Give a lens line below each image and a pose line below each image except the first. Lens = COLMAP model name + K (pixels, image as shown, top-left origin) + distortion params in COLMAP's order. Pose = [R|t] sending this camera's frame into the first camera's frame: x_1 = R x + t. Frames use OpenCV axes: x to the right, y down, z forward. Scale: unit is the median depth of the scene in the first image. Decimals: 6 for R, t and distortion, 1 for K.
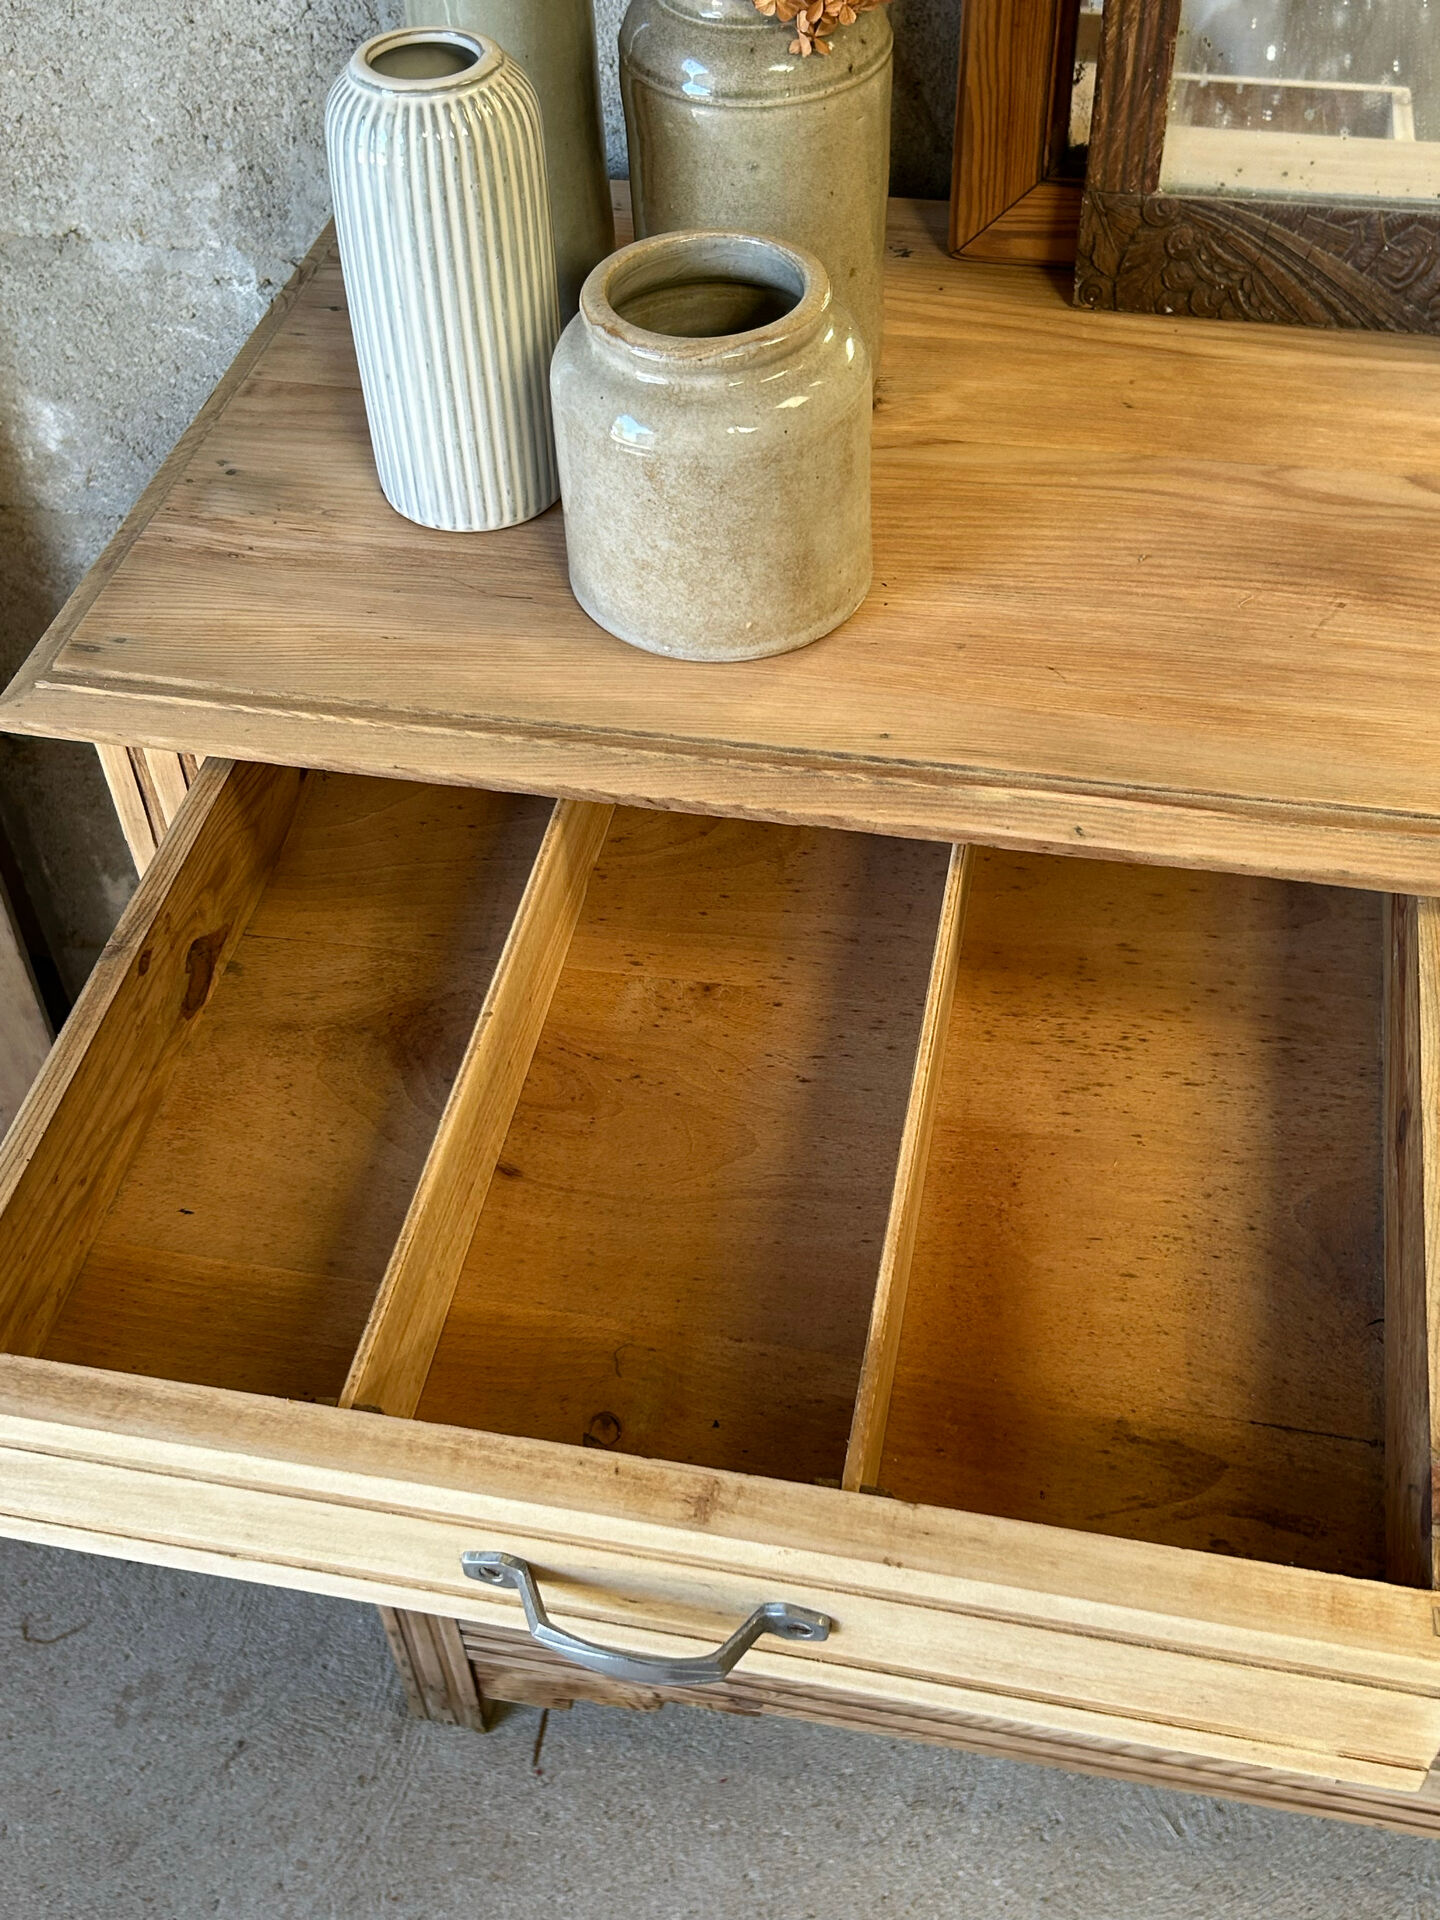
lens RADIAL K [[2128.2, 0, 712.6], [0, 2128.2, 957.5], [0, 0, 1]] dist [0.032133, 0.000000]
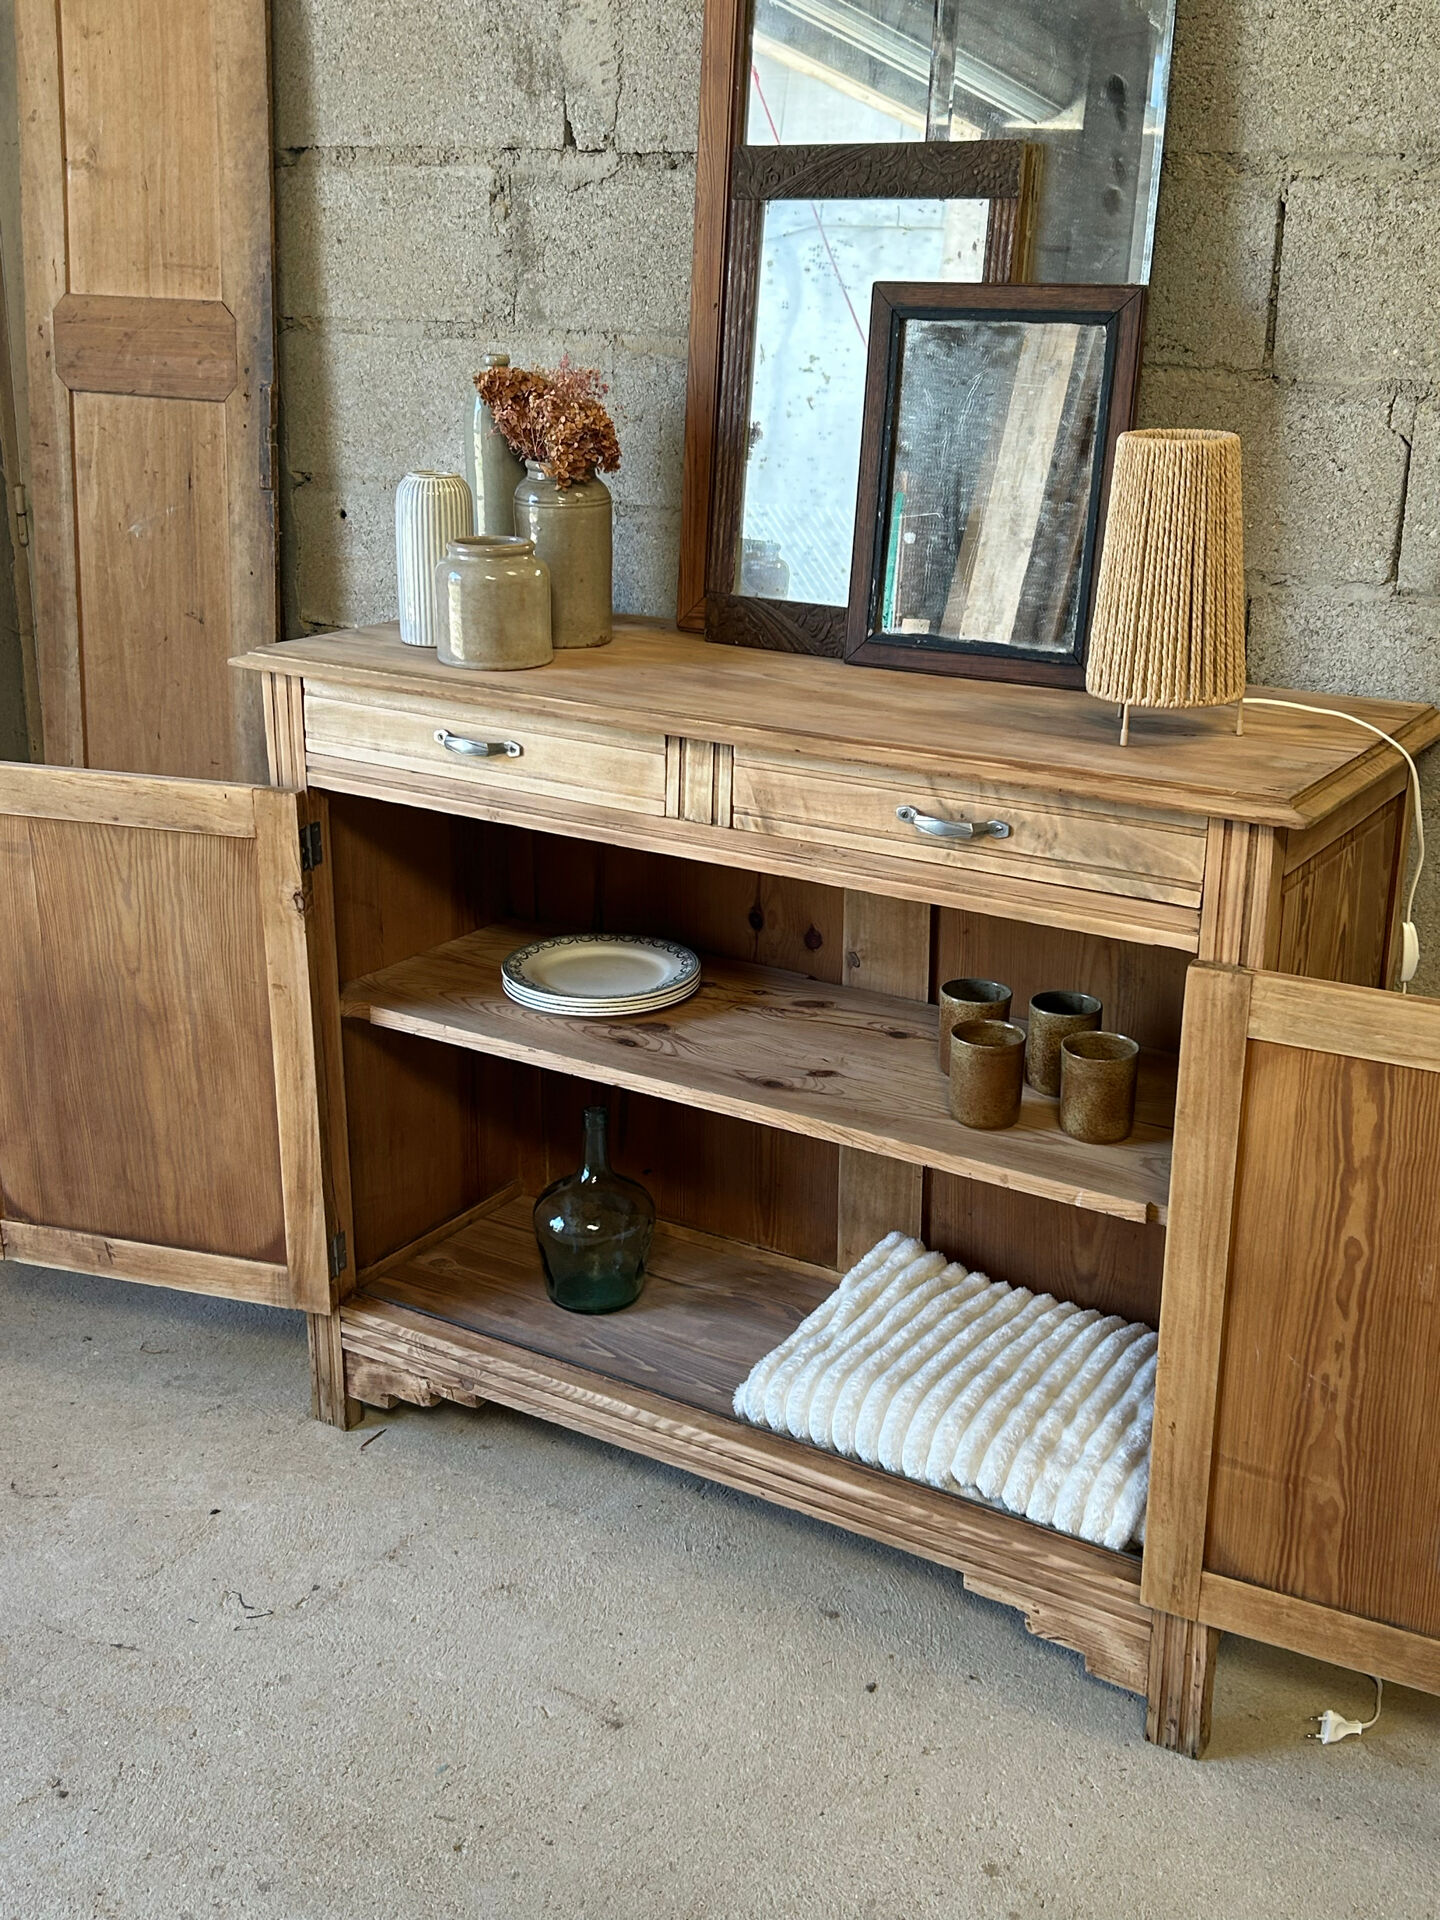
lens RADIAL K [[2128.2, 0, 734.1], [0, 2128.2, 950.0], [0, 0, 1]] dist [0.032133, 0.000000]
pose [[0.936627, 0.155358, -0.313995, 1.065084], [-0.281602, 0.867051, -0.411002, 1.033940], [0.208398, 0.473377, 0.855853, -0.936506]]
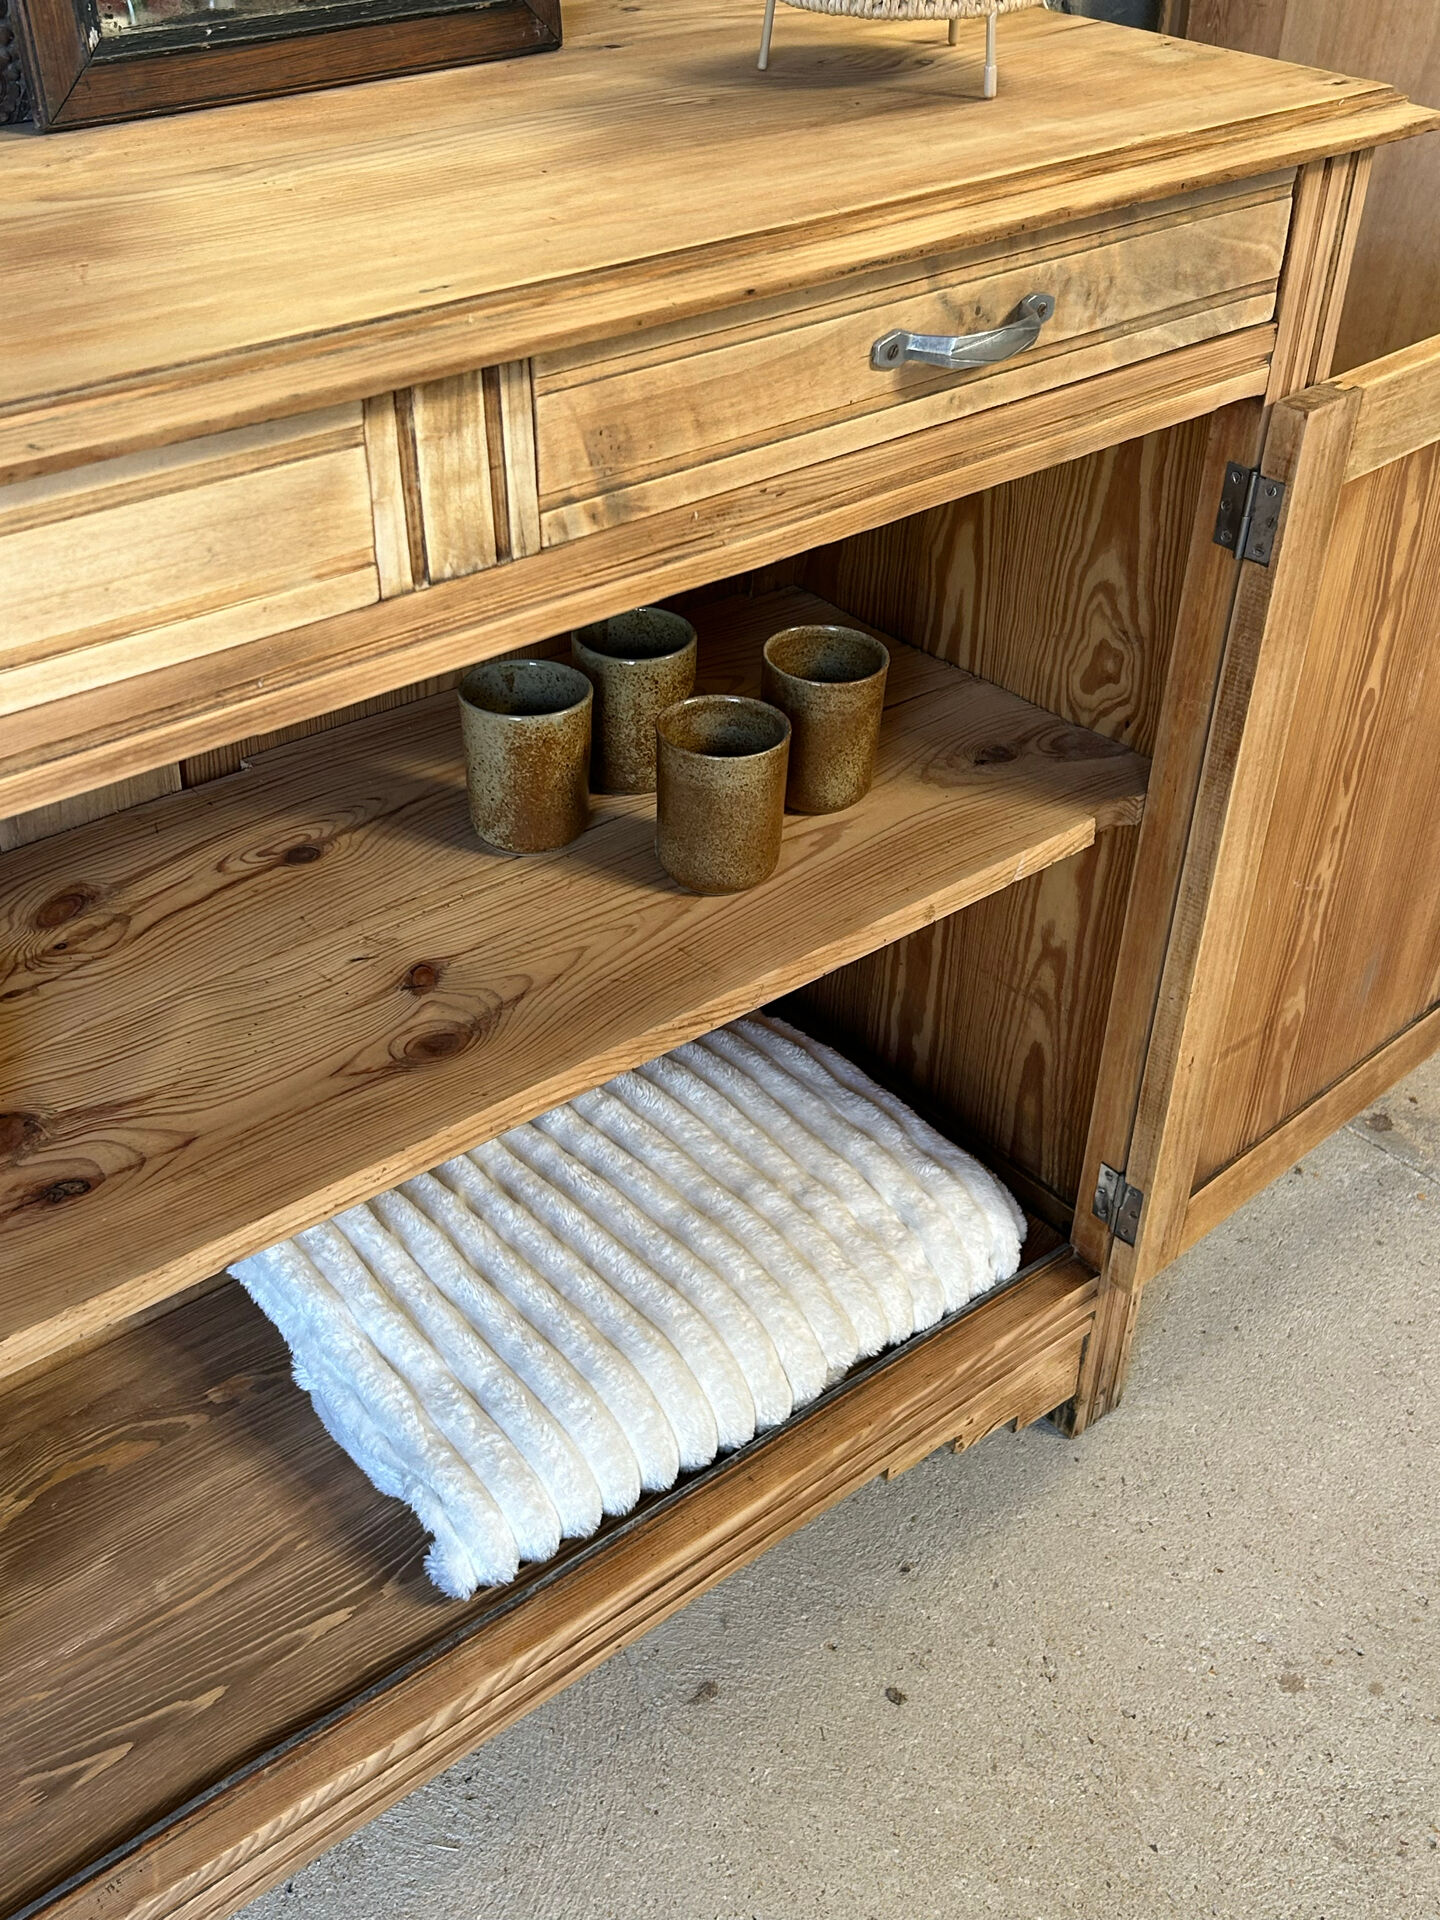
lens RADIAL K [[2128.2, 0, 701.7], [0, 2128.2, 957.0], [0, 0, 1]] dist [0.032133, 0.000000]
pose [[0.612094, -0.406318, 0.678415, -0.279055], [0.540978, 0.840893, 0.015537, 0.205091], [-0.576787, 0.357498, 0.734515, 0.214128]]
